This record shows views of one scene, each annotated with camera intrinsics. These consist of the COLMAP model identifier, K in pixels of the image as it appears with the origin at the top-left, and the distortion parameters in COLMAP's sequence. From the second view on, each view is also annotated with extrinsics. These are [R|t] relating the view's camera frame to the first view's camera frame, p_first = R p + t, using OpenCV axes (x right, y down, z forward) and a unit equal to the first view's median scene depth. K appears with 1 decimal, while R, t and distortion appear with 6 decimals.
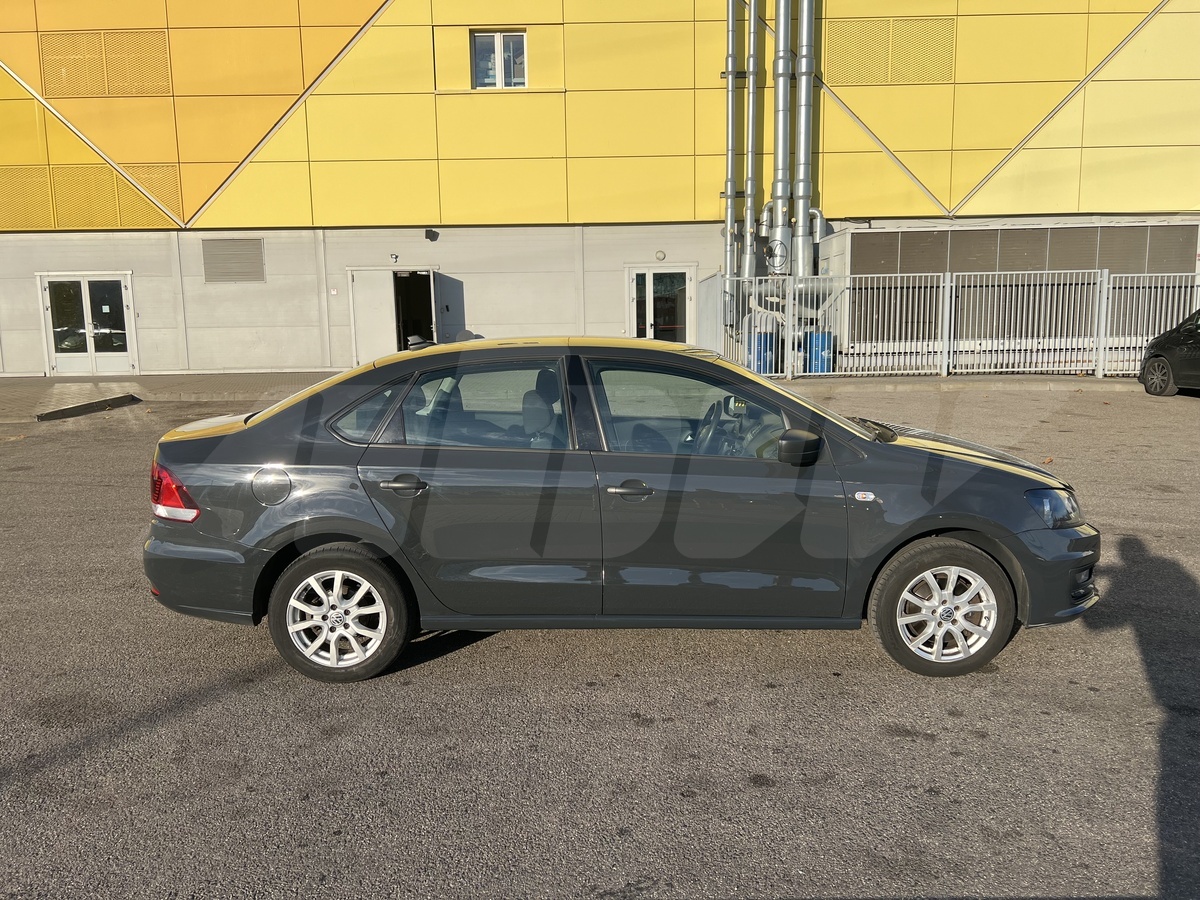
lens RADIAL K [[893.5, 0, 600.0], [0, 893.5, 450.0], [0, 0, 1]] dist [0.038736, -0.049331]
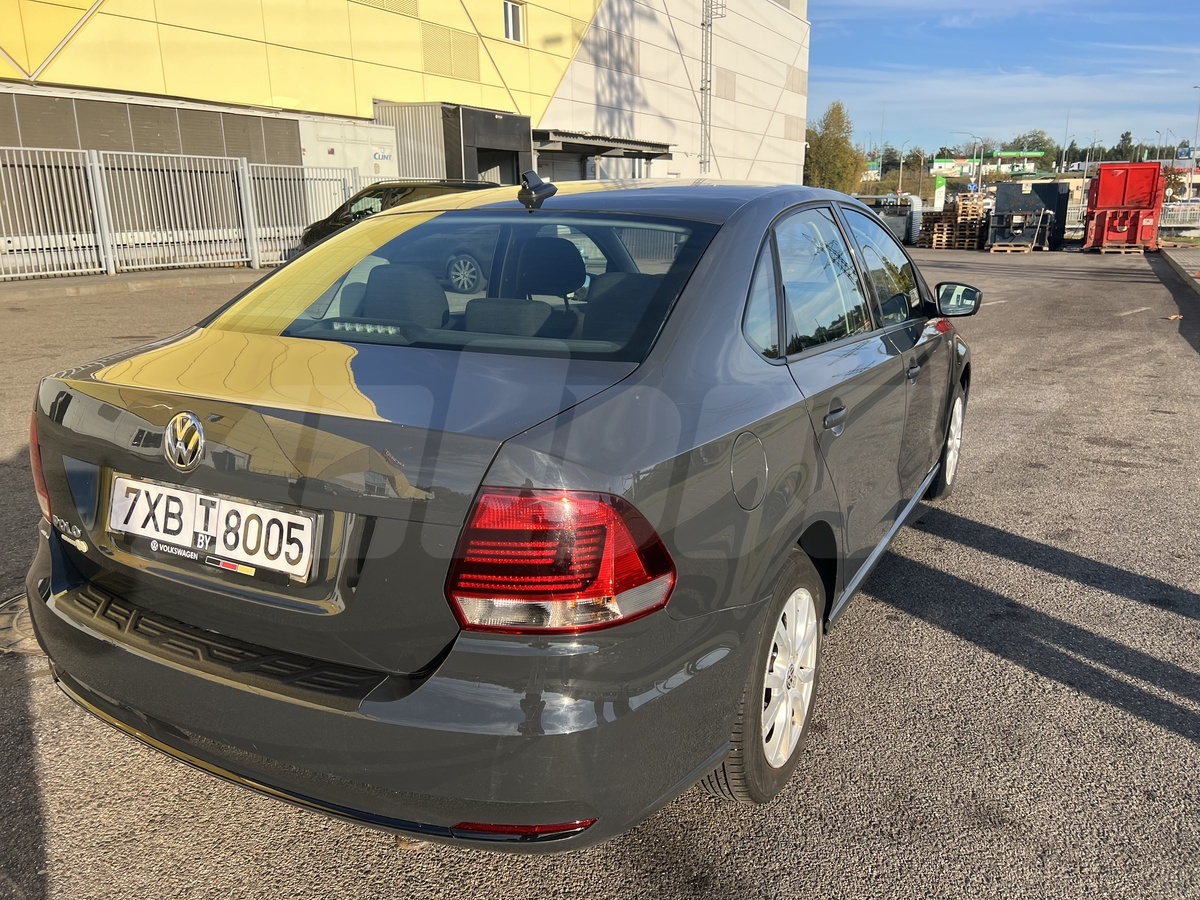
lens RADIAL K [[893.5, 0, 600.0], [0, 893.5, 450.0], [0, 0, 1]] dist [0.038736, -0.049331]
pose [[0.472097, -0.218008, 0.854165, -0.168753], [0.125257, 0.975697, 0.179797, -0.014694], [-0.872603, 0.022108, 0.487930, 0.173781]]
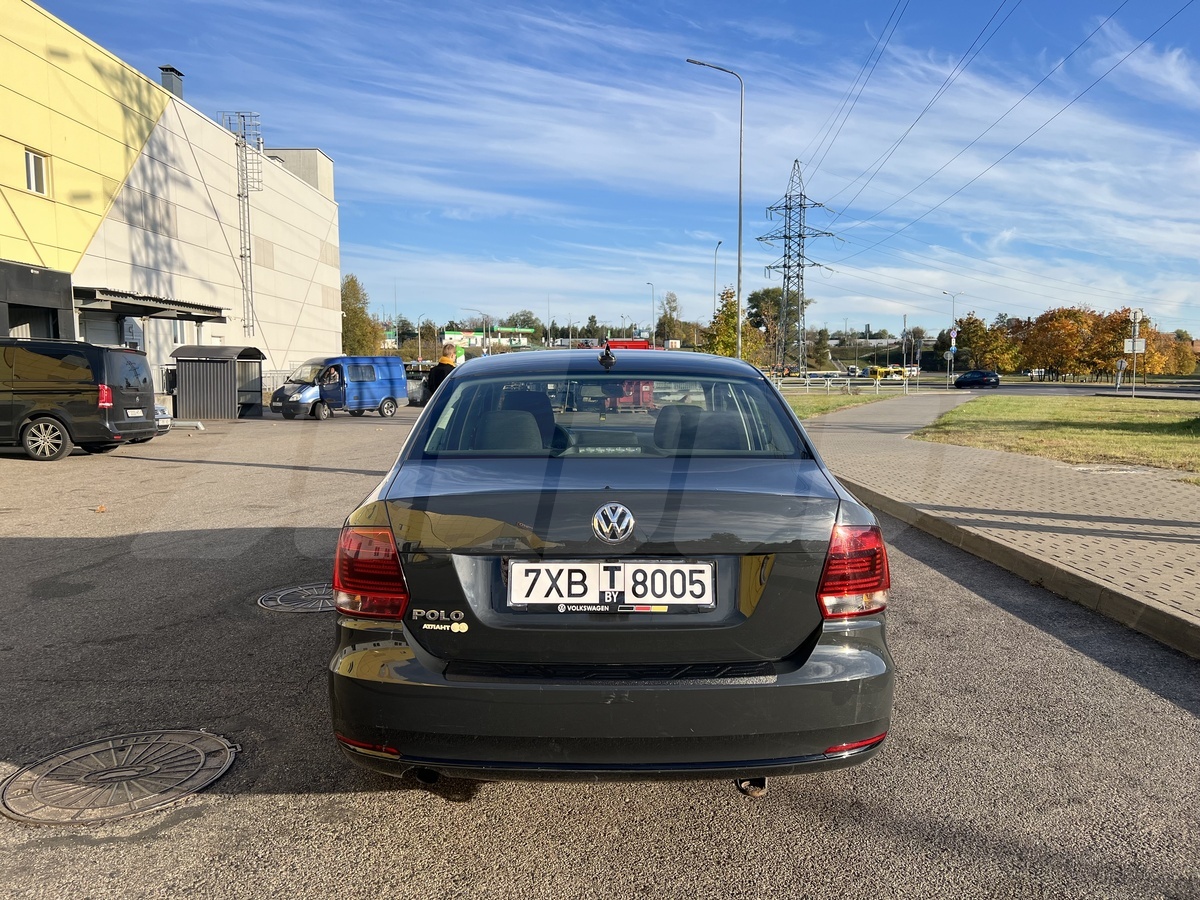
lens RADIAL K [[893.5, 0, 600.0], [0, 893.5, 450.0], [0, 0, 1]] dist [0.038736, -0.049331]
pose [[-0.018292, -0.071222, 0.997293, -0.236883], [0.140771, 0.987340, 0.073093, -0.024299], [-0.989873, 0.141727, -0.008035, 0.253358]]
